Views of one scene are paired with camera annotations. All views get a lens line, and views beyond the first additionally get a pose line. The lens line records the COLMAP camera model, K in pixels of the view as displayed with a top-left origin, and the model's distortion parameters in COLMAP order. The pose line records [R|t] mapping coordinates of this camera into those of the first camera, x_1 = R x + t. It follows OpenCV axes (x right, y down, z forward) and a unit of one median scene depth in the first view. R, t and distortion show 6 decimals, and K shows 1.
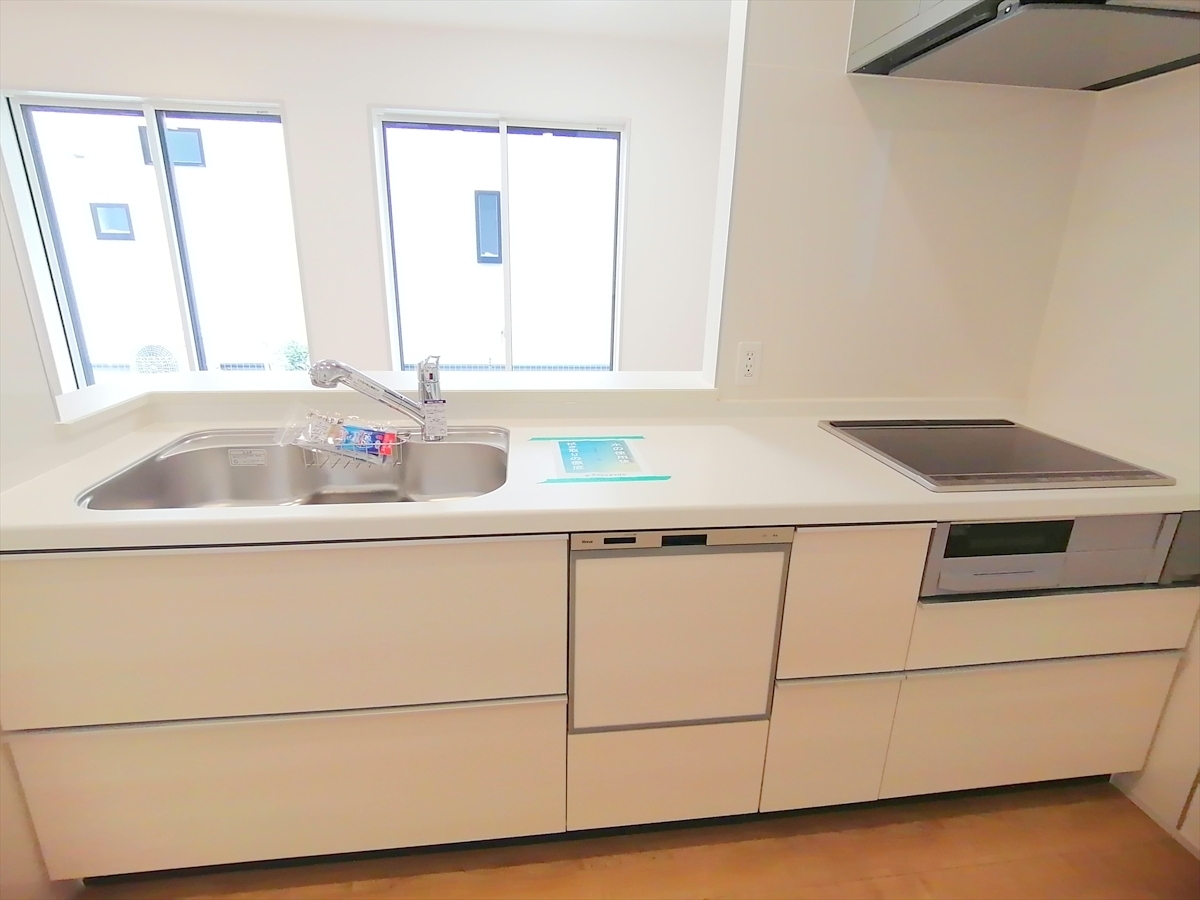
lens RADIAL K [[588.8, 0, 600.0], [0, 588.8, 450.0], [0, 0, 1]] dist [0.003060, -0.015333]
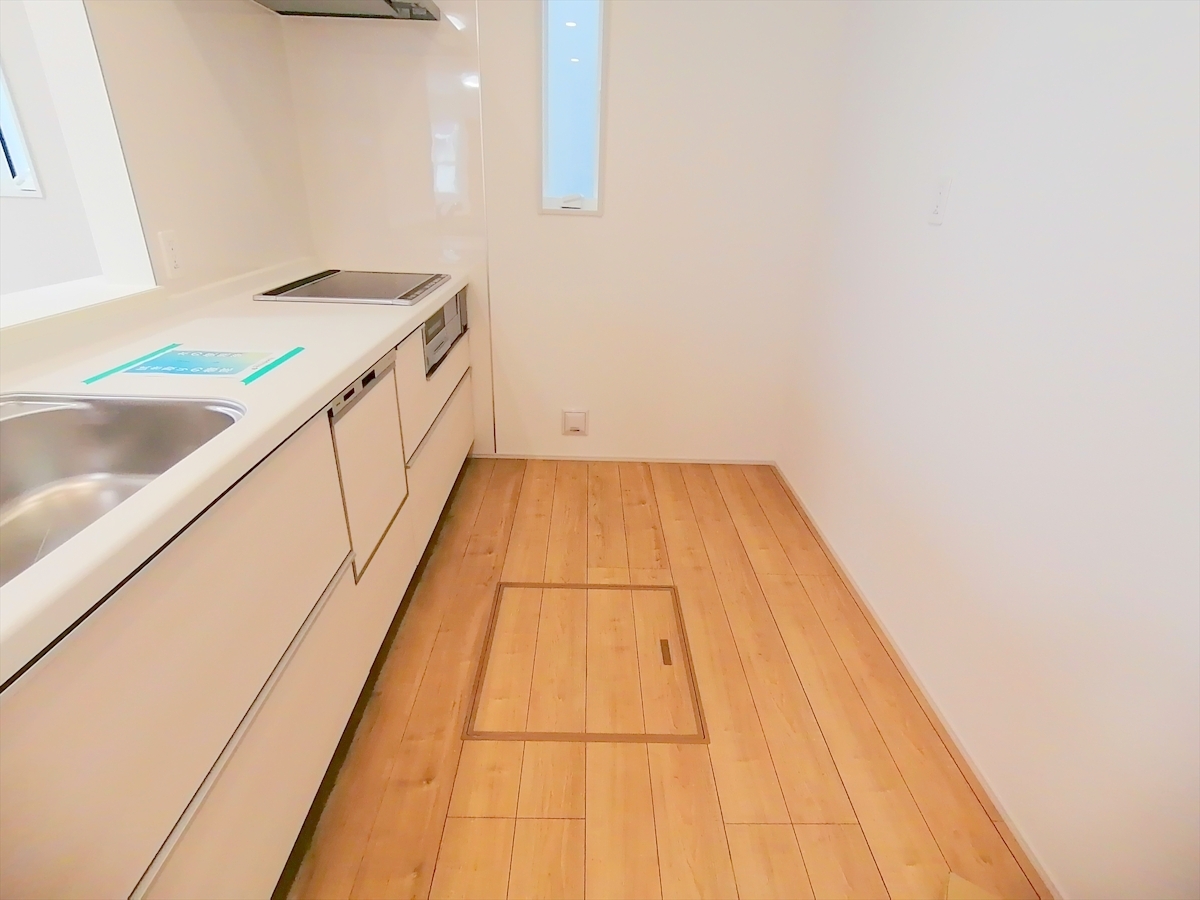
lens RADIAL K [[588.8, 0, 600.0], [0, 588.8, 450.0], [0, 0, 1]] dist [0.003060, -0.015333]
pose [[0.099134, -0.431333, 0.896730, -0.828489], [0.272723, 0.878440, 0.392385, -0.061222], [-0.956972, 0.205660, 0.204717, 0.233590]]
